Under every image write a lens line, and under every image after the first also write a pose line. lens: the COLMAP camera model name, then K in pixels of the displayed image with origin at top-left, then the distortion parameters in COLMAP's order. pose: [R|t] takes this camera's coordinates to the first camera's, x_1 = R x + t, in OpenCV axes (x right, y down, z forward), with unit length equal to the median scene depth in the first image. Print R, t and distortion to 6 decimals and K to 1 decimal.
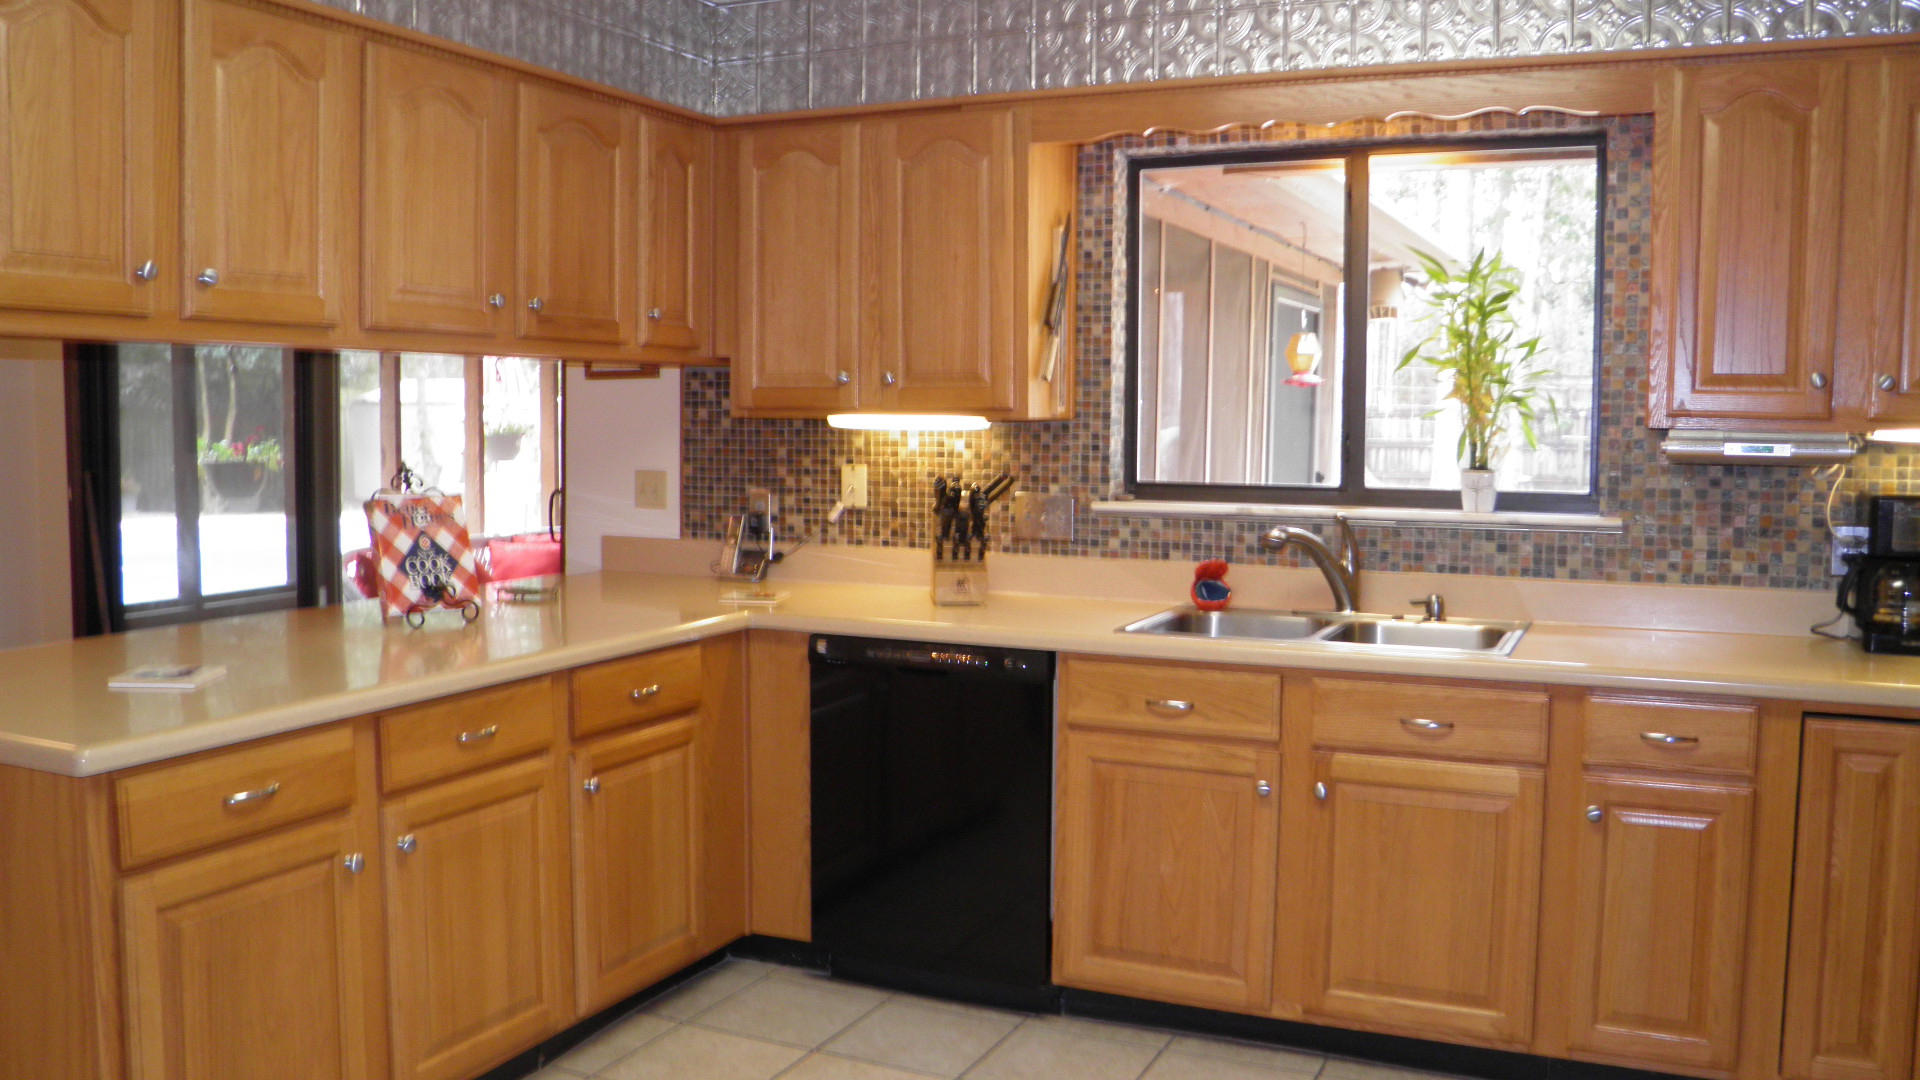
lens RADIAL K [[1603.9, 0, 951.5], [0, 1603.9, 544.3], [0, 0, 1]] dist [-0.141166, 0.088057]
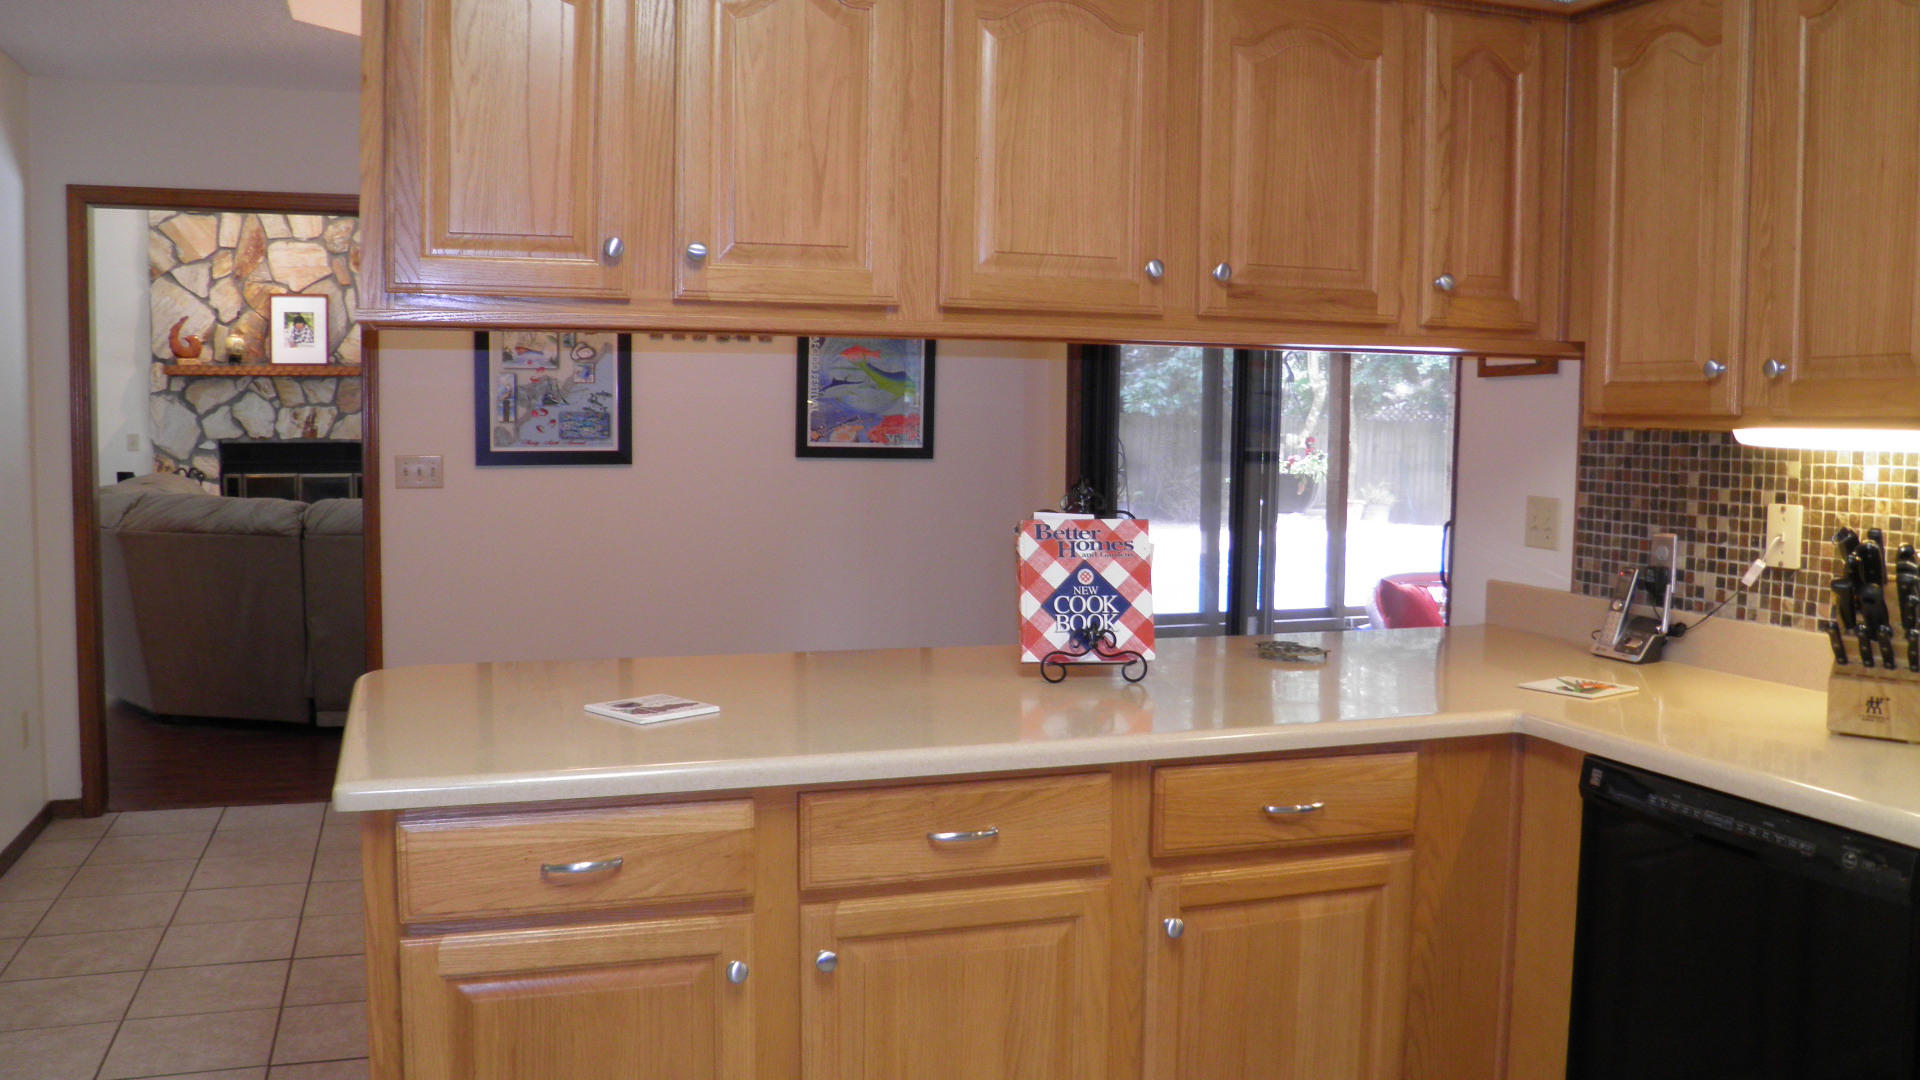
lens RADIAL K [[1603.9, 0, 951.5], [0, 1603.9, 544.3], [0, 0, 1]] dist [-0.141166, 0.088057]
pose [[0.690337, 0.059296, -0.721054, 0.163162], [-0.064154, 0.997727, 0.020628, -0.023817], [0.720638, 0.032019, 0.692572, 0.310330]]
